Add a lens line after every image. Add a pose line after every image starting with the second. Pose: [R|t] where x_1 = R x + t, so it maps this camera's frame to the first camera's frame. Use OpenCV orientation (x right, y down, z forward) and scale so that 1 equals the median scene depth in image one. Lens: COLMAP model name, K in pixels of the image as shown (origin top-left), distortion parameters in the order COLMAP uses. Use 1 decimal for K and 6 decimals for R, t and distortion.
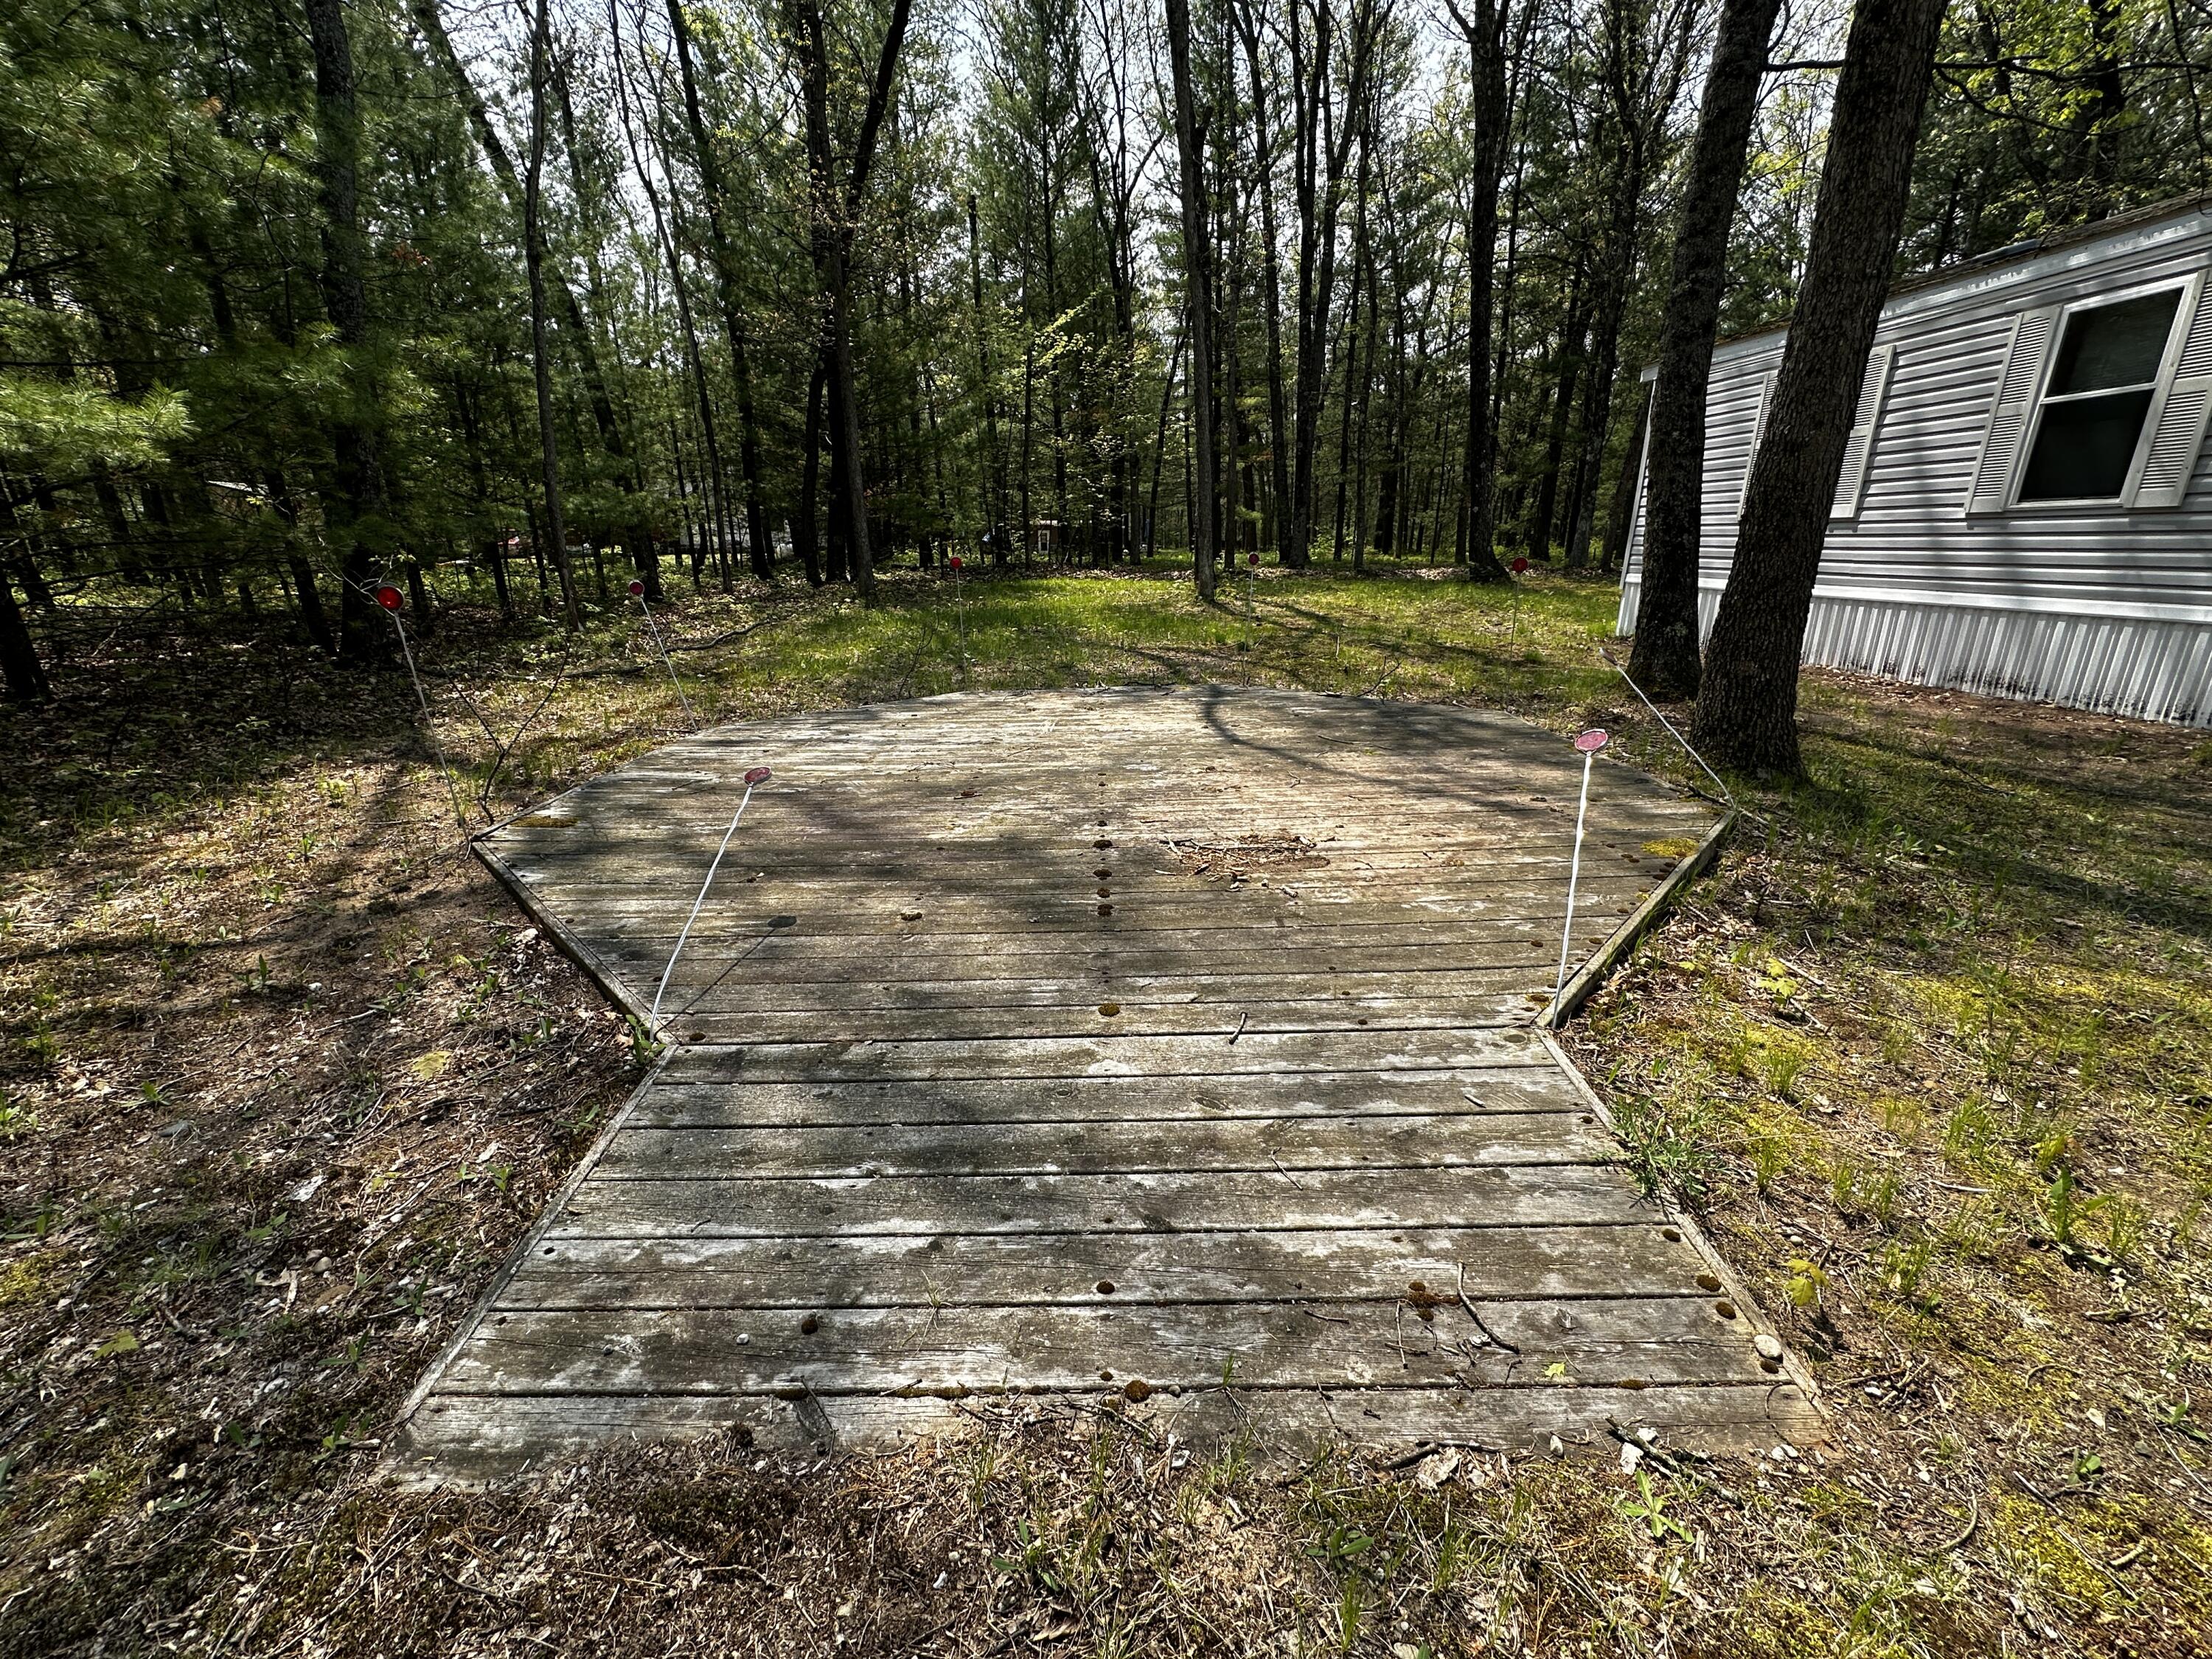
lens RADIAL K [[873.3, 0, 1103.6], [0, 873.3, 831.7], [0, 0, 1]] dist [-0.001244, -0.000111]
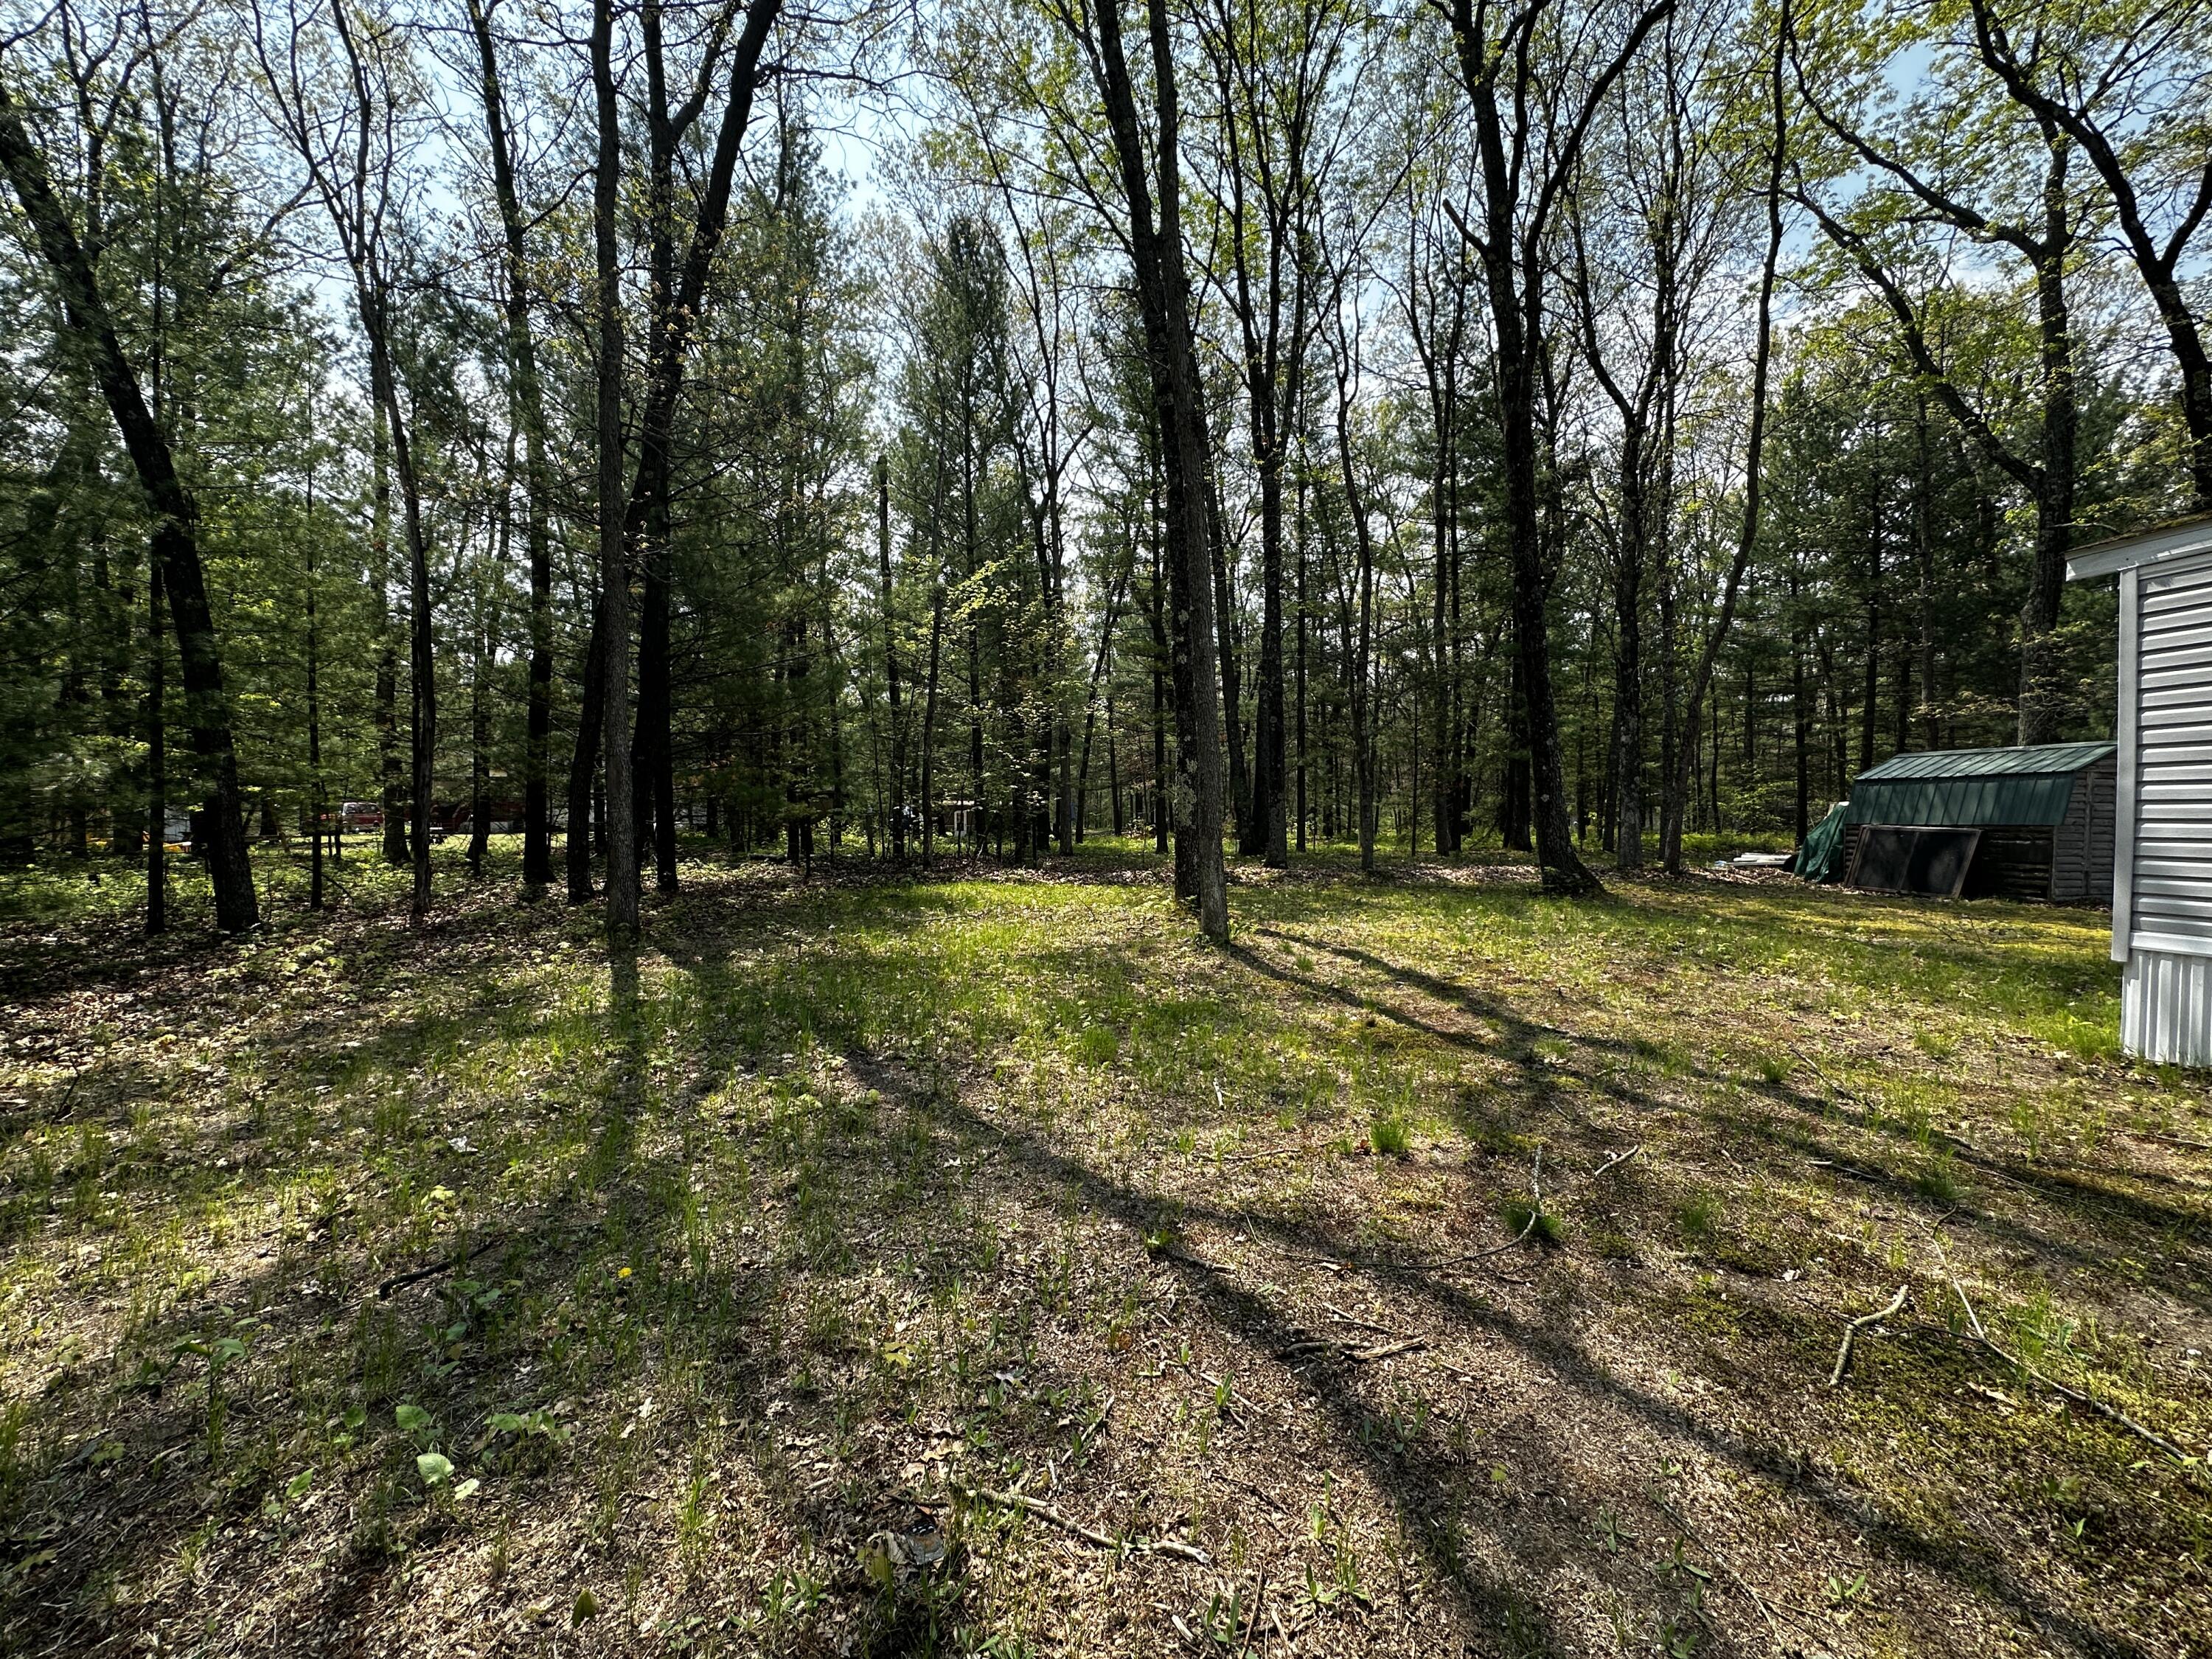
lens RADIAL K [[873.3, 0, 1103.6], [0, 873.3, 831.7], [0, 0, 1]] dist [-0.001244, -0.000111]
pose [[0.995873, 0.004681, 0.090638, -0.005825], [0.022573, 0.954514, -0.297312, -0.111751], [-0.087907, 0.298131, 0.950468, 0.294329]]
